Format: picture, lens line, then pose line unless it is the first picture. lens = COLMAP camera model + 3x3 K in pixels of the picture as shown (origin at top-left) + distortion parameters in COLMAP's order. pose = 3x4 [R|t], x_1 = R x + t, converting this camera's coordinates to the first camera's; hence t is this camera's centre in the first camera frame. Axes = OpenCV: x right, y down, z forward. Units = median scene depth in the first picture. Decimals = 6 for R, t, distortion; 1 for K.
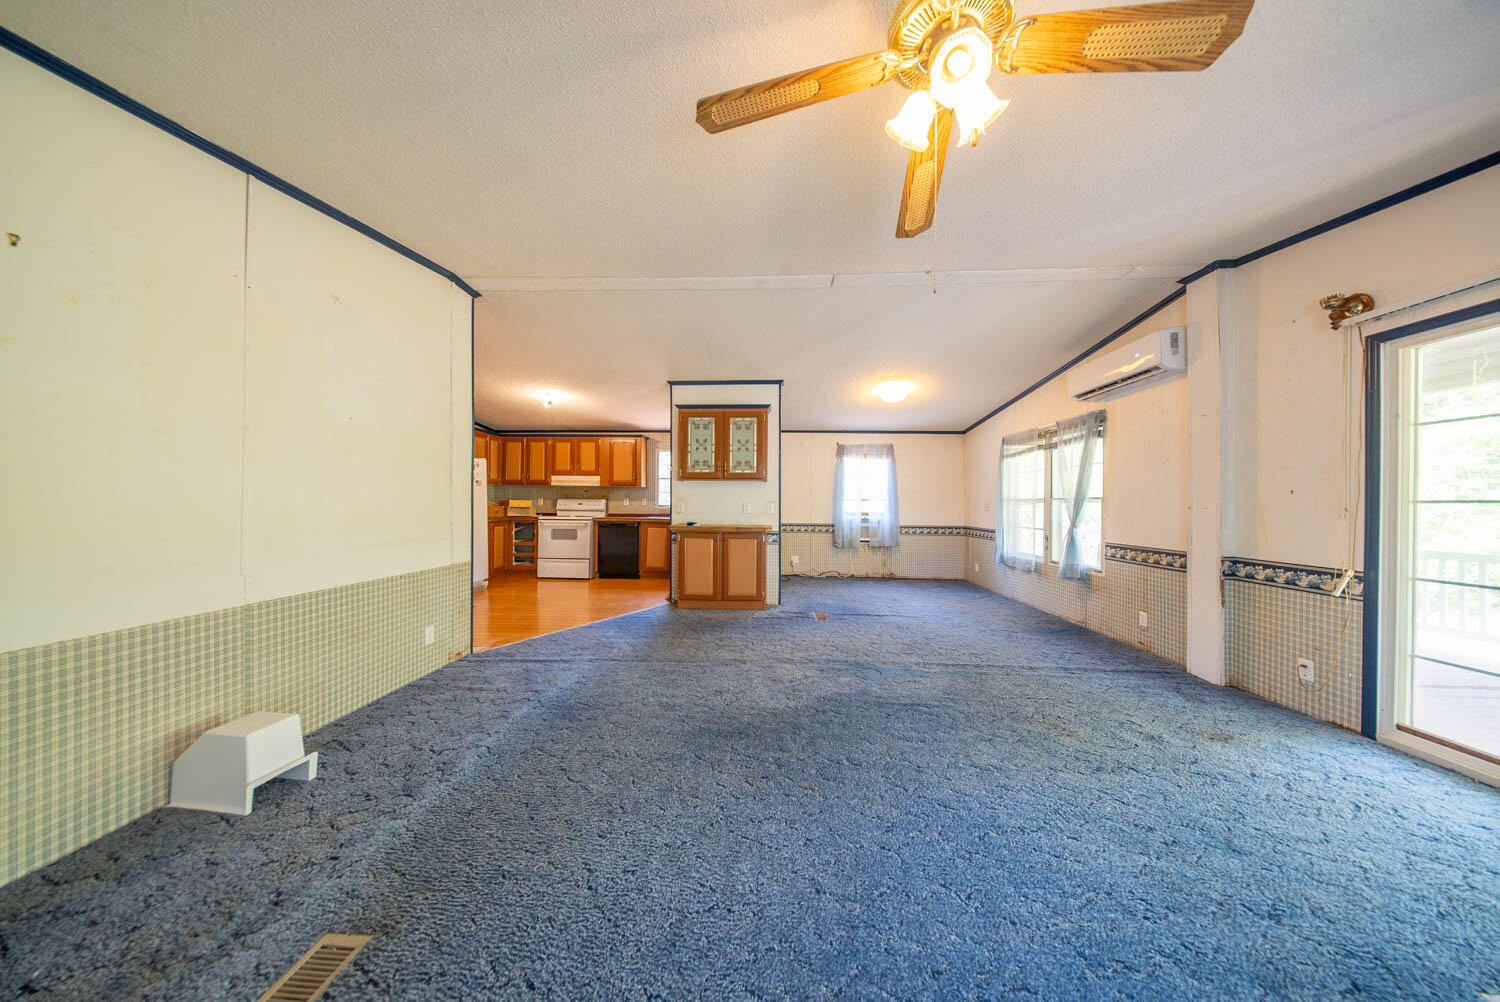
lens RADIAL K [[445.0, 0, 745.2], [0, 445.0, 505.1], [0, 0, 1]] dist [0.003707, -0.001831]
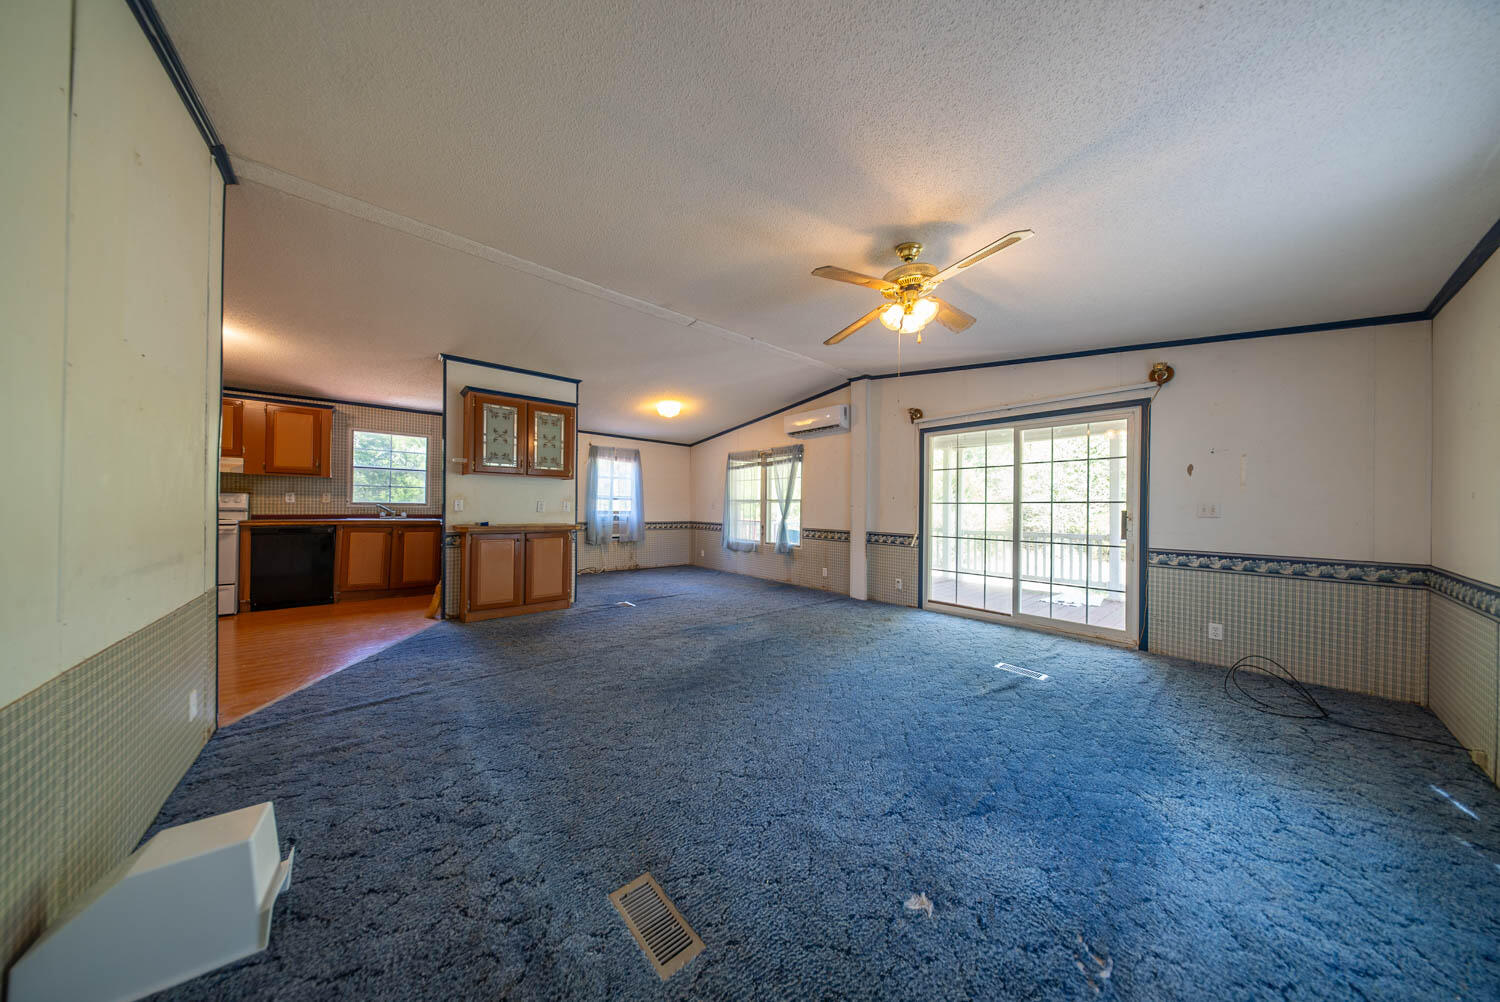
lens RADIAL K [[445.0, 0, 750.2], [0, 445.0, 507.0], [0, 0, 1]] dist [0.003707, -0.001831]
pose [[0.716276, 0.000189, 0.697818, -0.411433], [-0.003683, 0.999987, 0.003510, 0.003883], [-0.697808, -0.005084, 0.716267, -0.003417]]
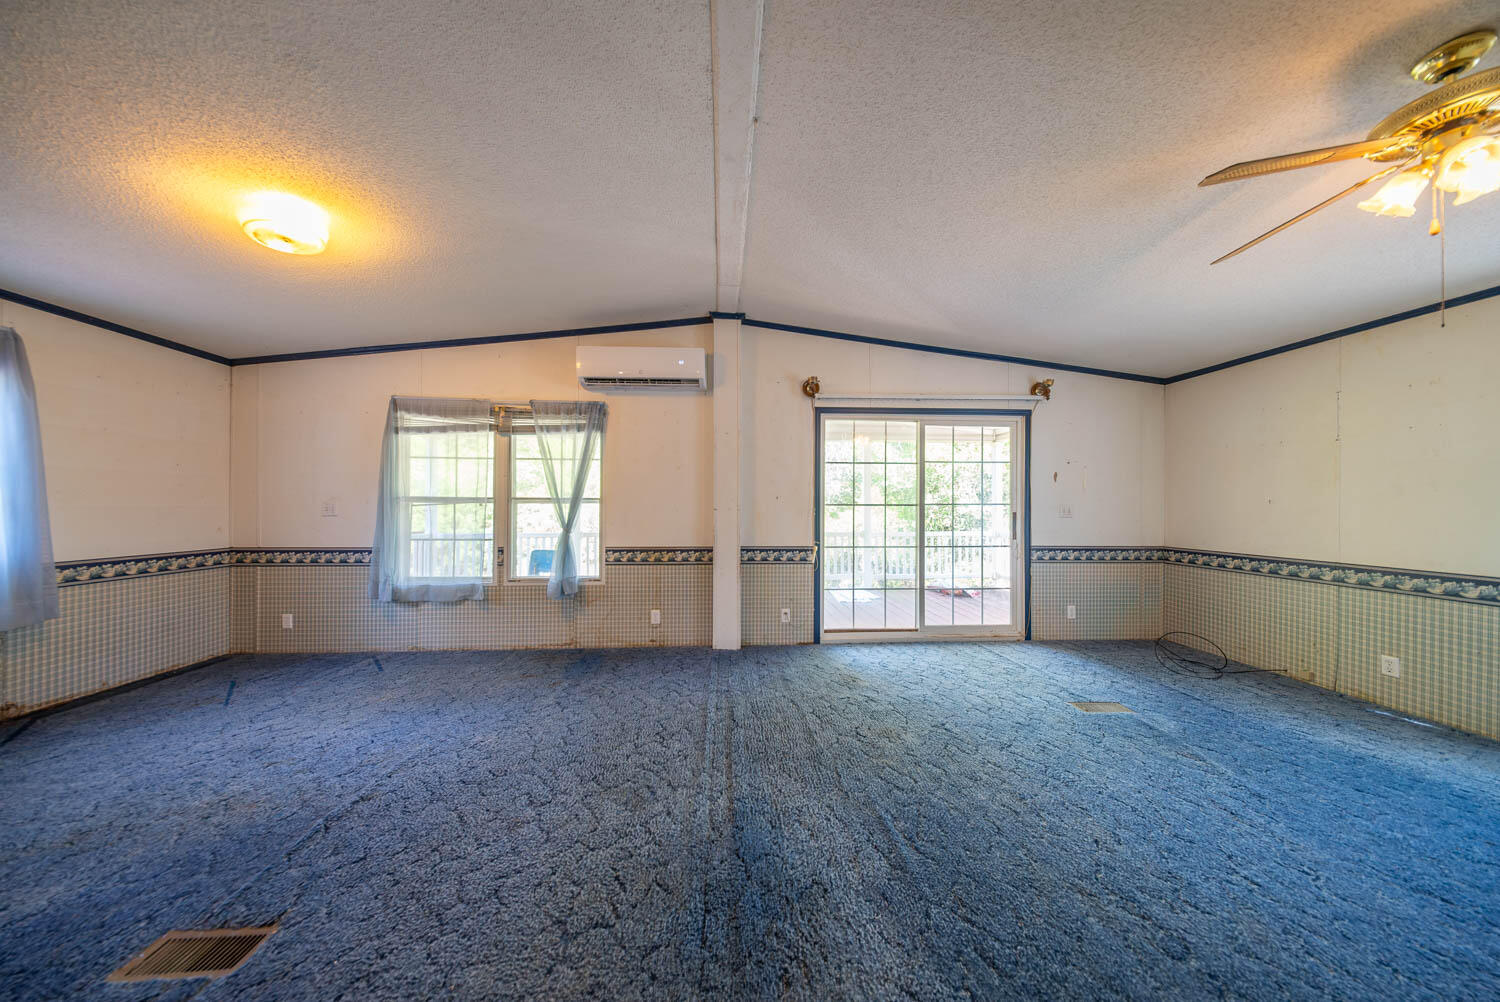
lens RADIAL K [[445.0, 0, 748.2], [0, 445.0, 503.8], [0, 0, 1]] dist [0.003707, -0.001831]
pose [[-0.119064, -0.004778, 0.992875, -0.133304], [-0.001255, 0.999988, 0.004662, -0.010088], [-0.992886, -0.000691, -0.119069, 0.778790]]
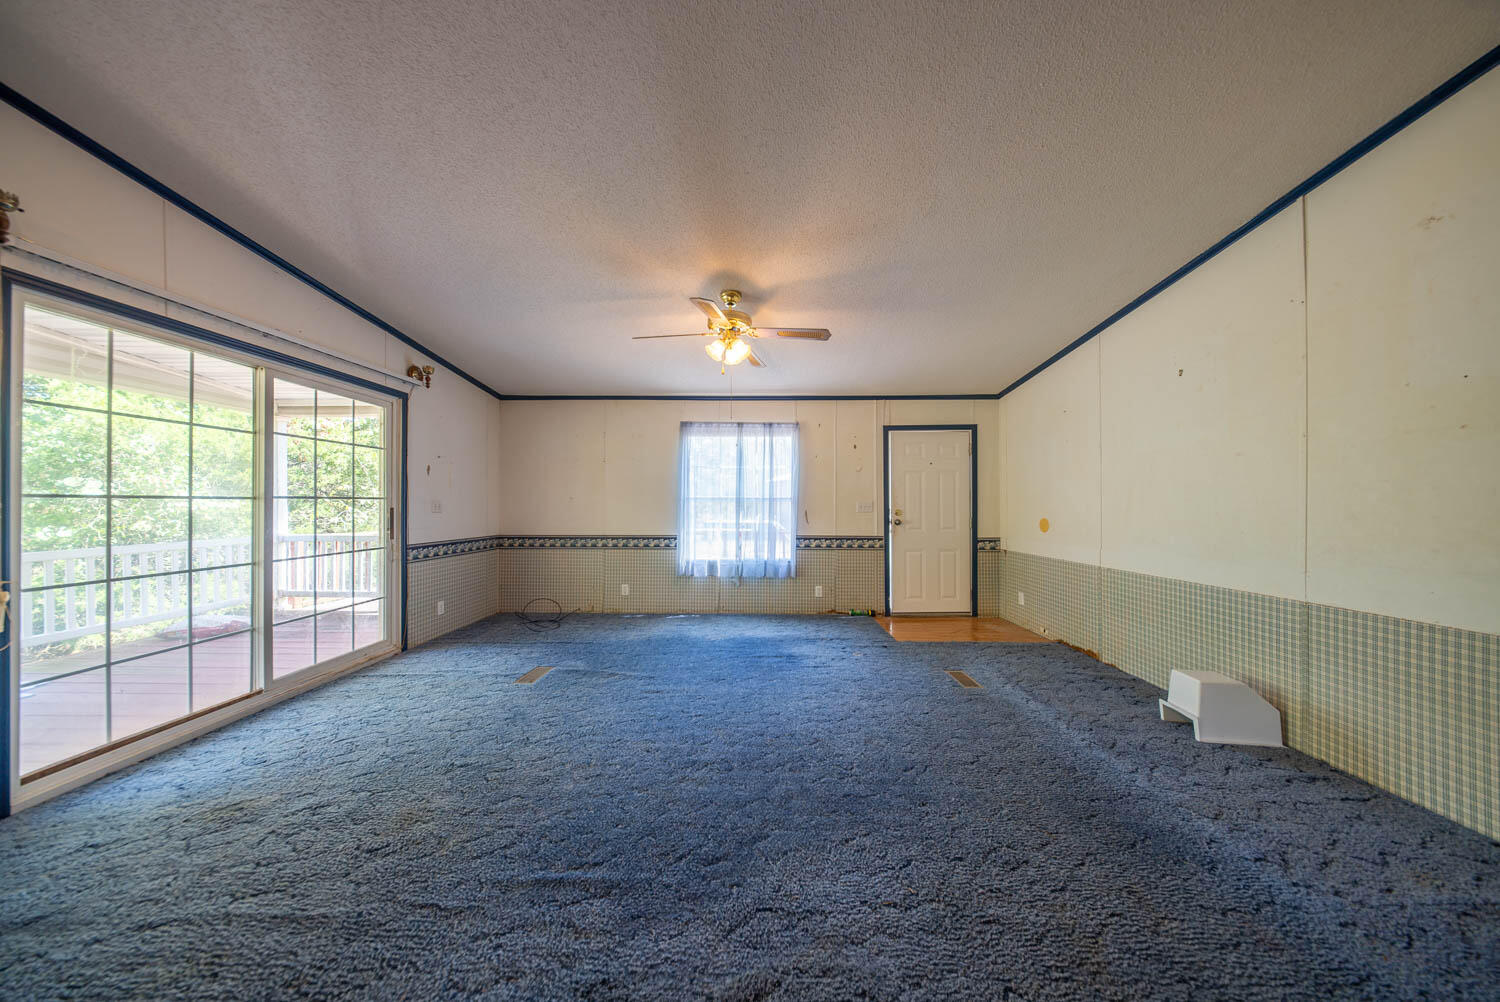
lens RADIAL K [[445.0, 0, 751.2], [0, 445.0, 502.9], [0, 0, 1]] dist [0.003707, -0.001831]
pose [[-0.999211, -0.006677, -0.039152, 0.111823], [-0.006660, 0.999978, -0.000547, -0.000671], [0.039155, -0.000286, -0.999233, 0.943117]]
